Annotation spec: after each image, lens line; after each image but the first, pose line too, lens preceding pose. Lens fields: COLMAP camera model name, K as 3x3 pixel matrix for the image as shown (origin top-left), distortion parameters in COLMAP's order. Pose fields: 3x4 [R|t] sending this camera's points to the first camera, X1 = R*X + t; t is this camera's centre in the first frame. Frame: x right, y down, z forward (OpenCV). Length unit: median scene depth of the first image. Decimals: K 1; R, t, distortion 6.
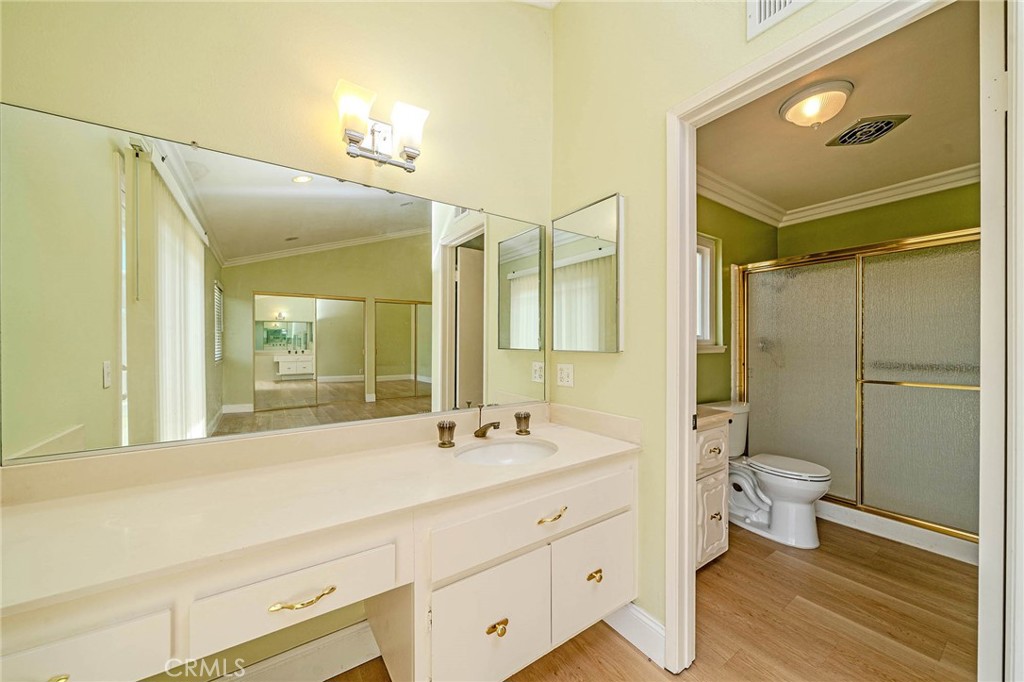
lens RADIAL K [[358.2, 0, 516.3], [0, 358.2, 344.5], [0, 0, 1]] dist [-0.002777, -0.000081]
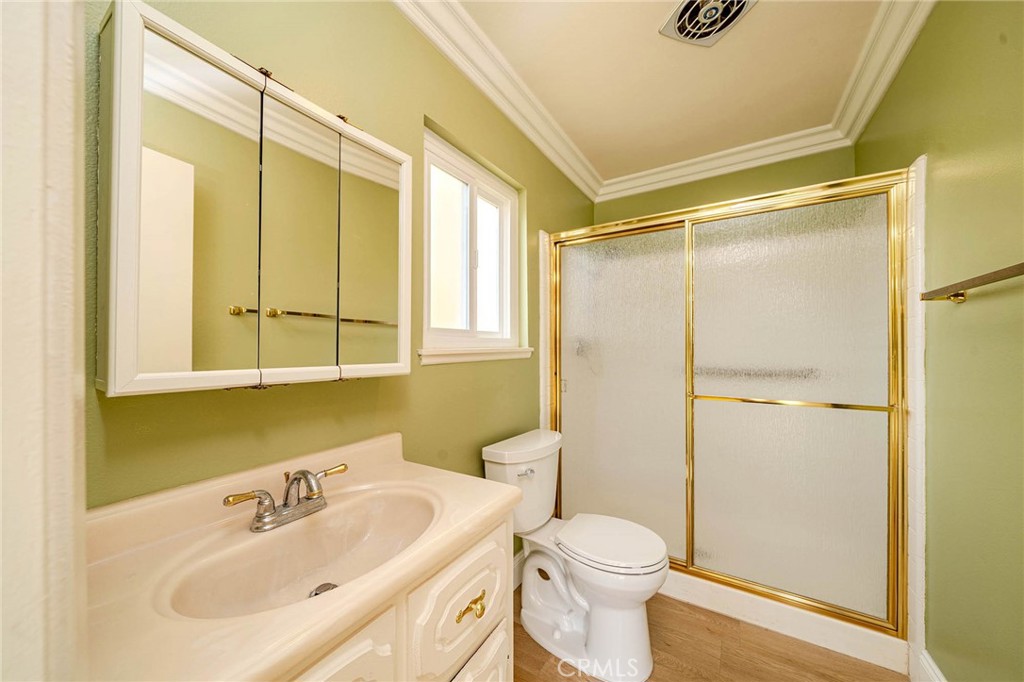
lens RADIAL K [[358.2, 0, 507.9], [0, 358.2, 342.7], [0, 0, 1]] dist [-0.002777, -0.000081]
pose [[0.920613, -0.000031, 0.390476, 0.278011], [0.000630, 0.999999, -0.001406, -0.004968], [-0.390475, 0.001541, 0.920612, 0.392704]]
